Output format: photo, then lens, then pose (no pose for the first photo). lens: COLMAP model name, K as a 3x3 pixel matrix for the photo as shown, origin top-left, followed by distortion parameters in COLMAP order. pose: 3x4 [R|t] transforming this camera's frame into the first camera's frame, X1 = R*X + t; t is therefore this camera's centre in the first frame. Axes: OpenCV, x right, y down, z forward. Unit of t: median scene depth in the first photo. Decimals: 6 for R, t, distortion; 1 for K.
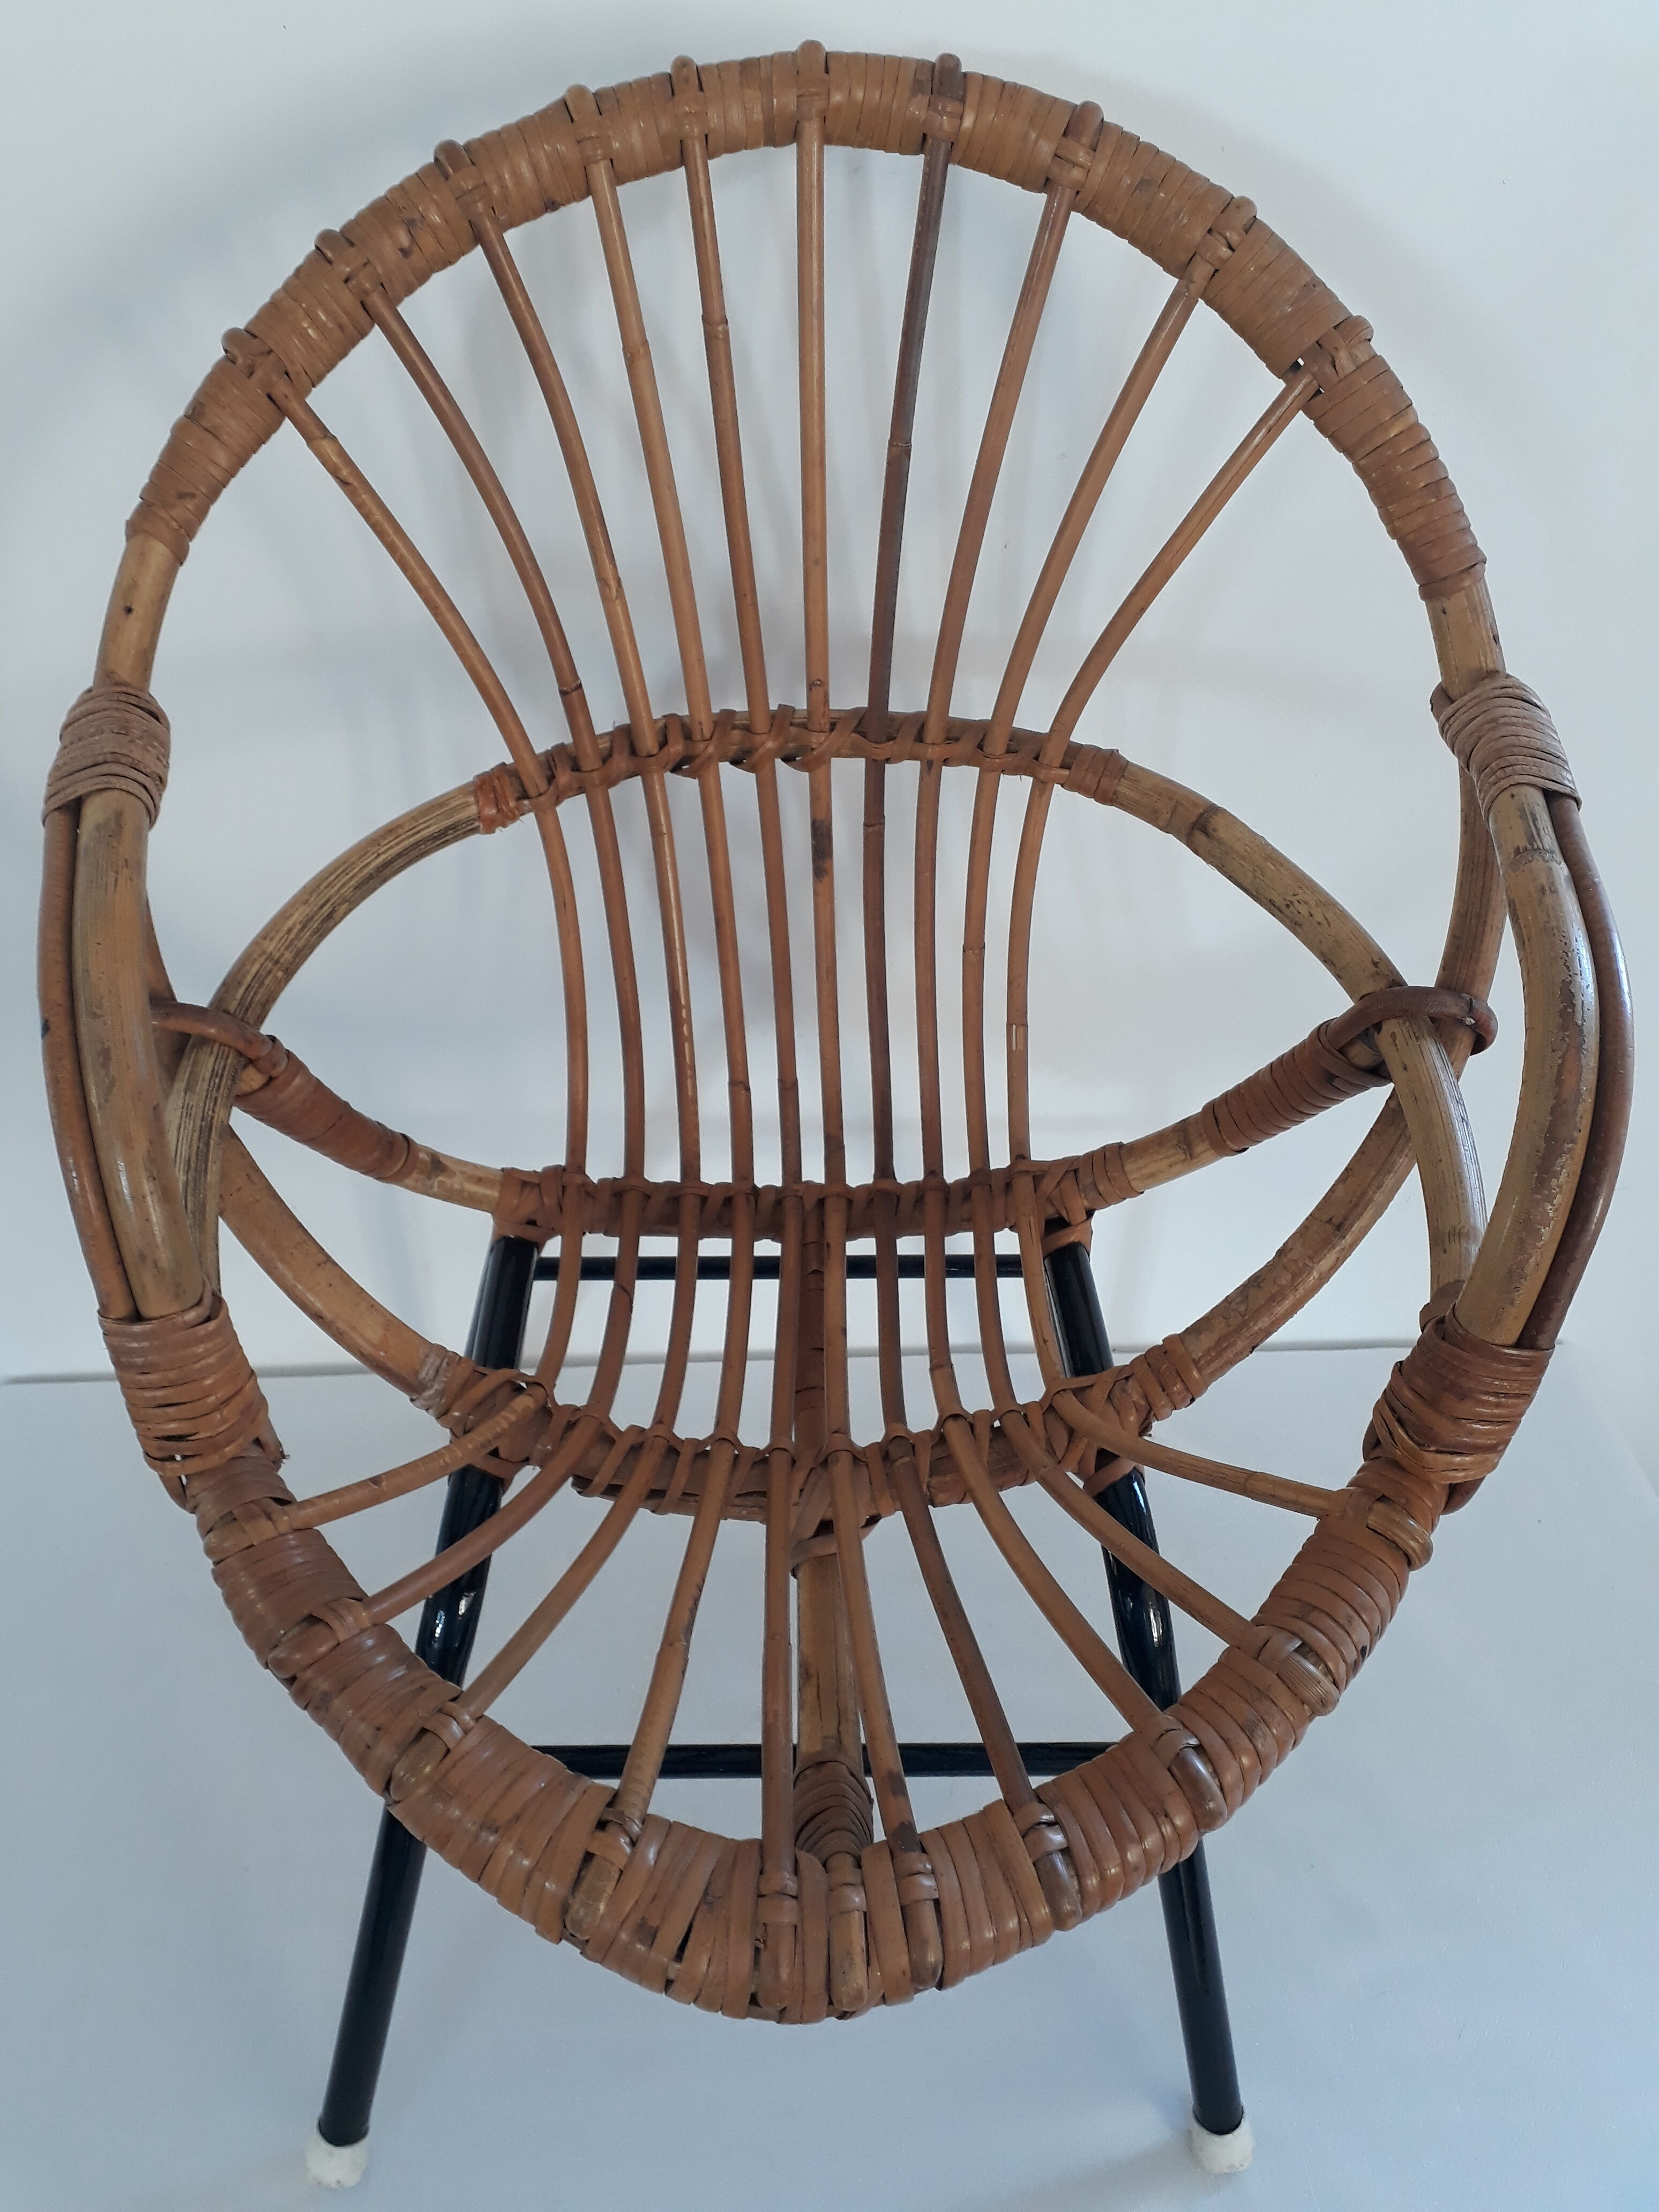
lens RADIAL K [[1714.0, 0, 829.5], [0, 1714.0, 1106.0], [0, 0, 1]] dist [0.062807, 0.001022]
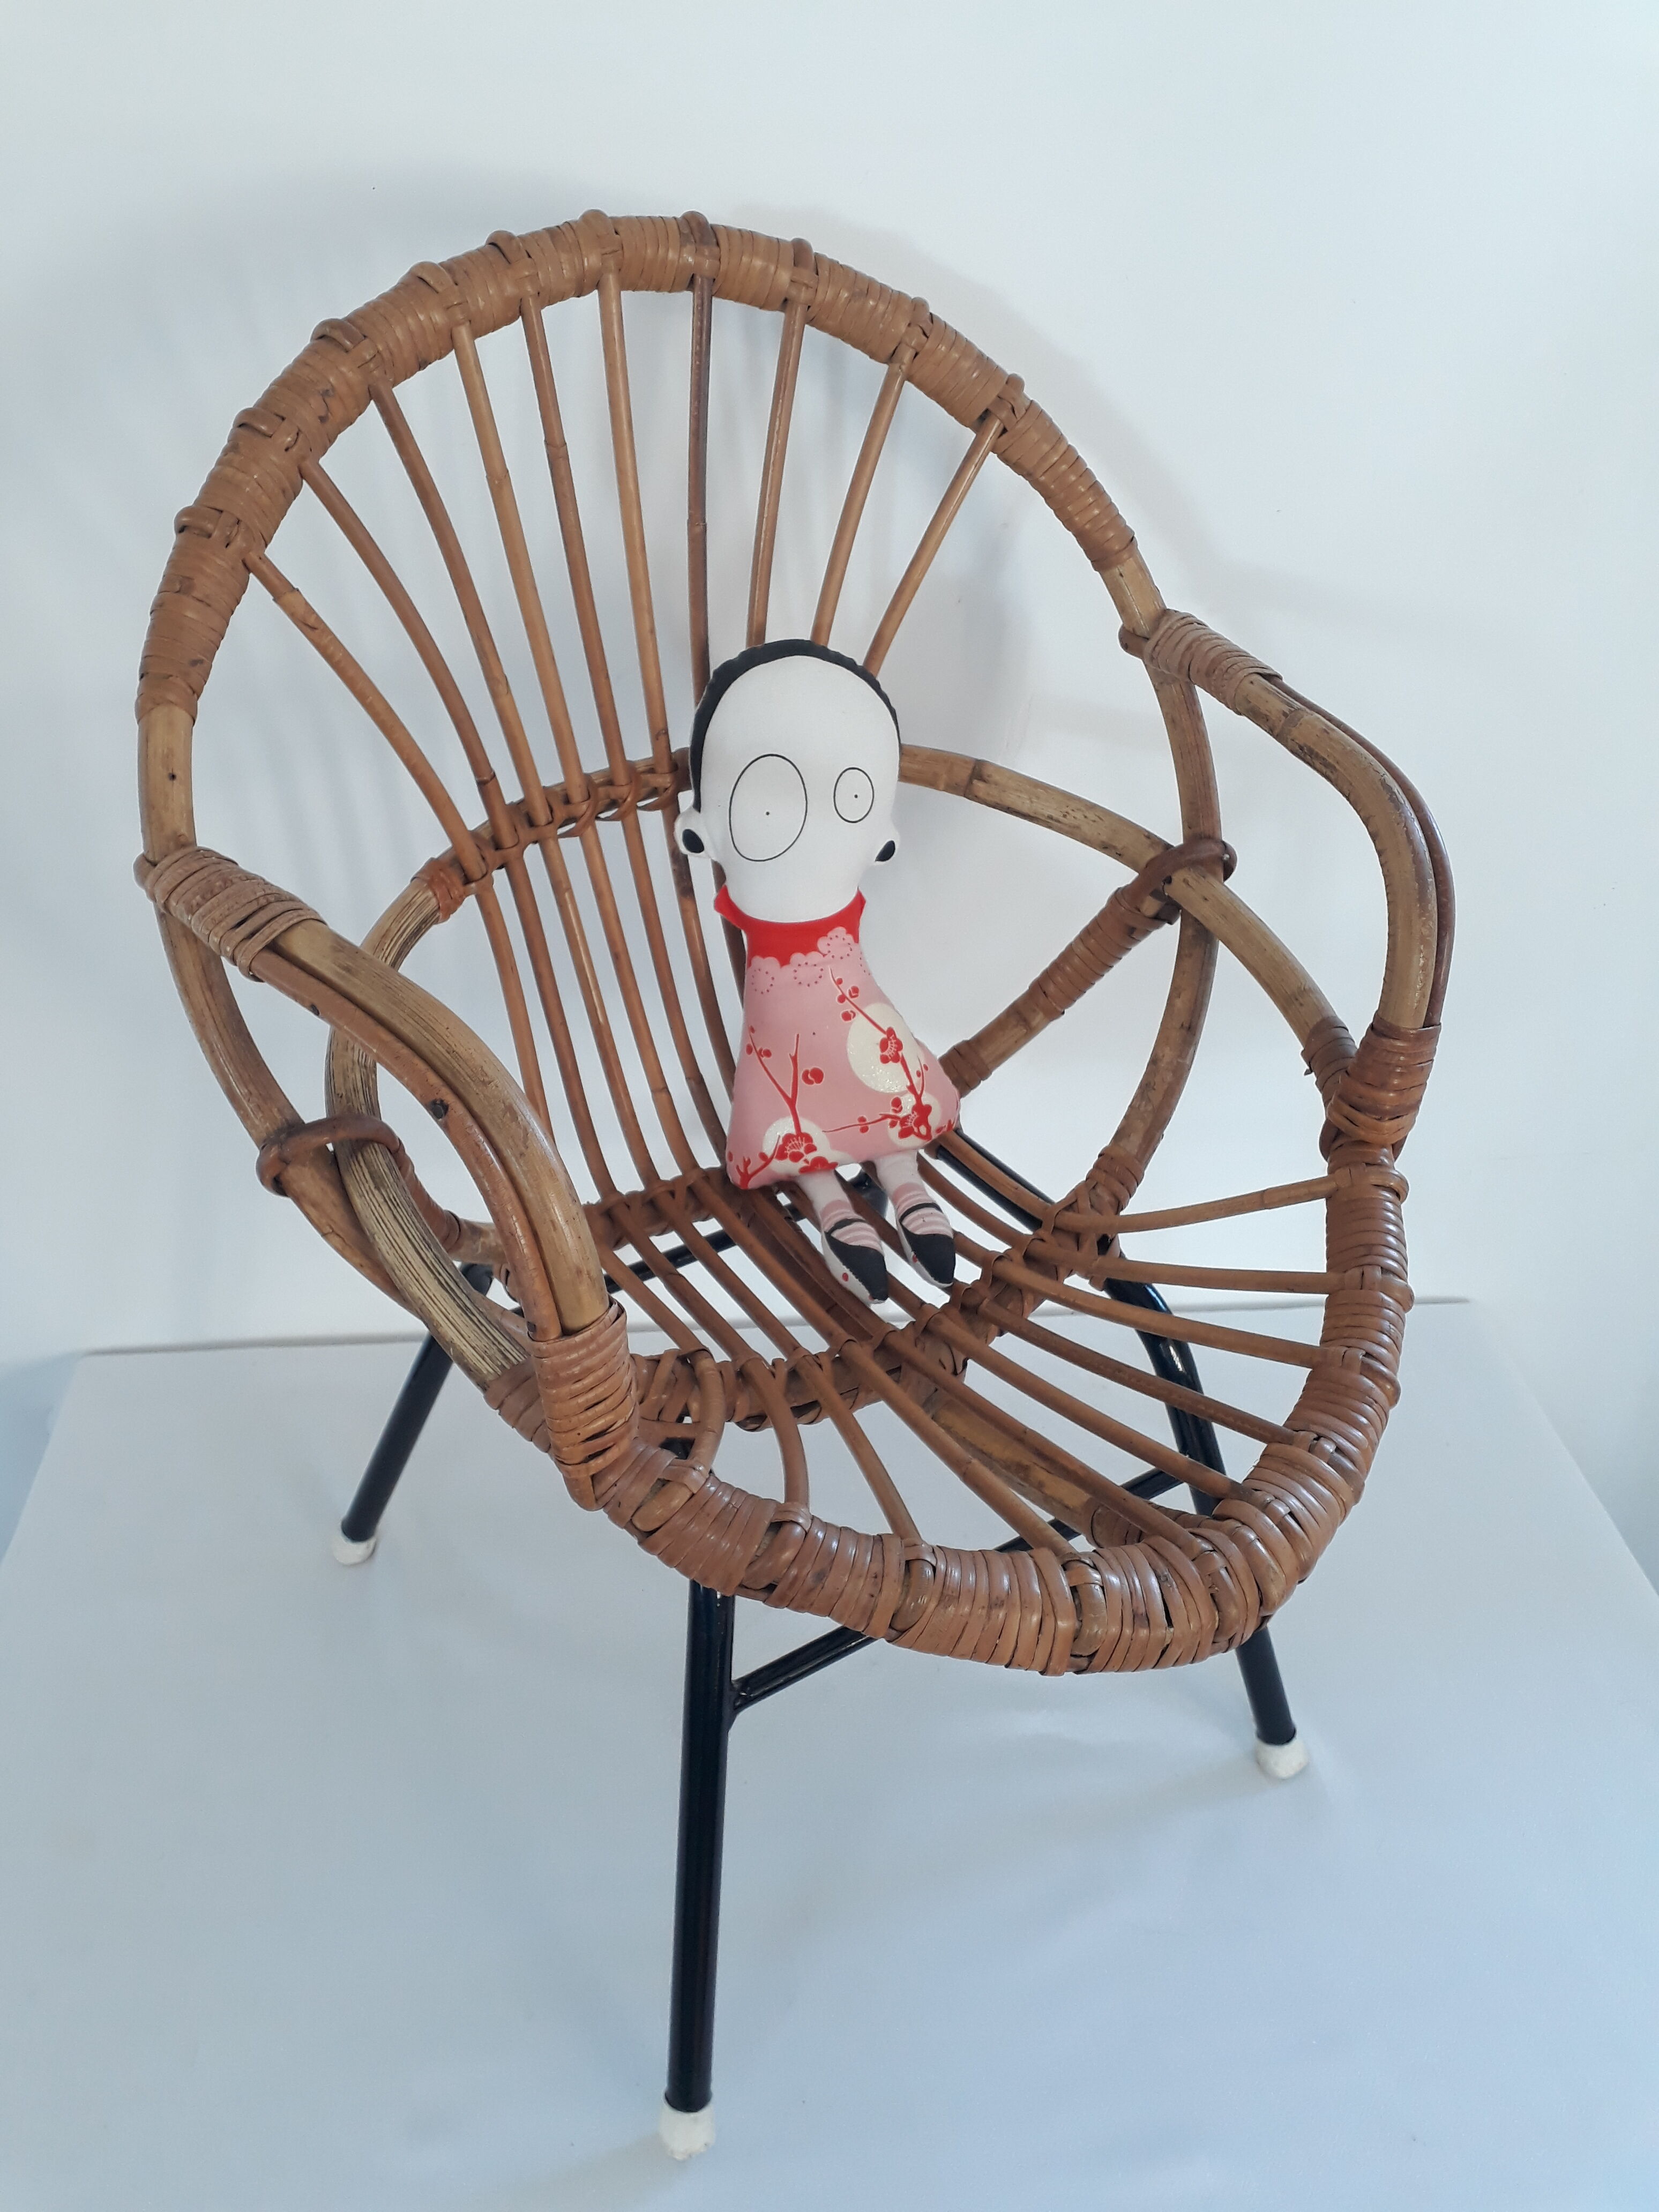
lens RADIAL K [[1739.8, 0, 704.3], [0, 1739.8, 1138.2], [0, 0, 1]] dist [0.081780, 0.002293]
pose [[0.858159, -0.294182, 0.420738, -0.645244], [0.315850, 0.948618, 0.019056, 0.005971], [-0.404726, 0.116537, 0.906982, -0.077922]]
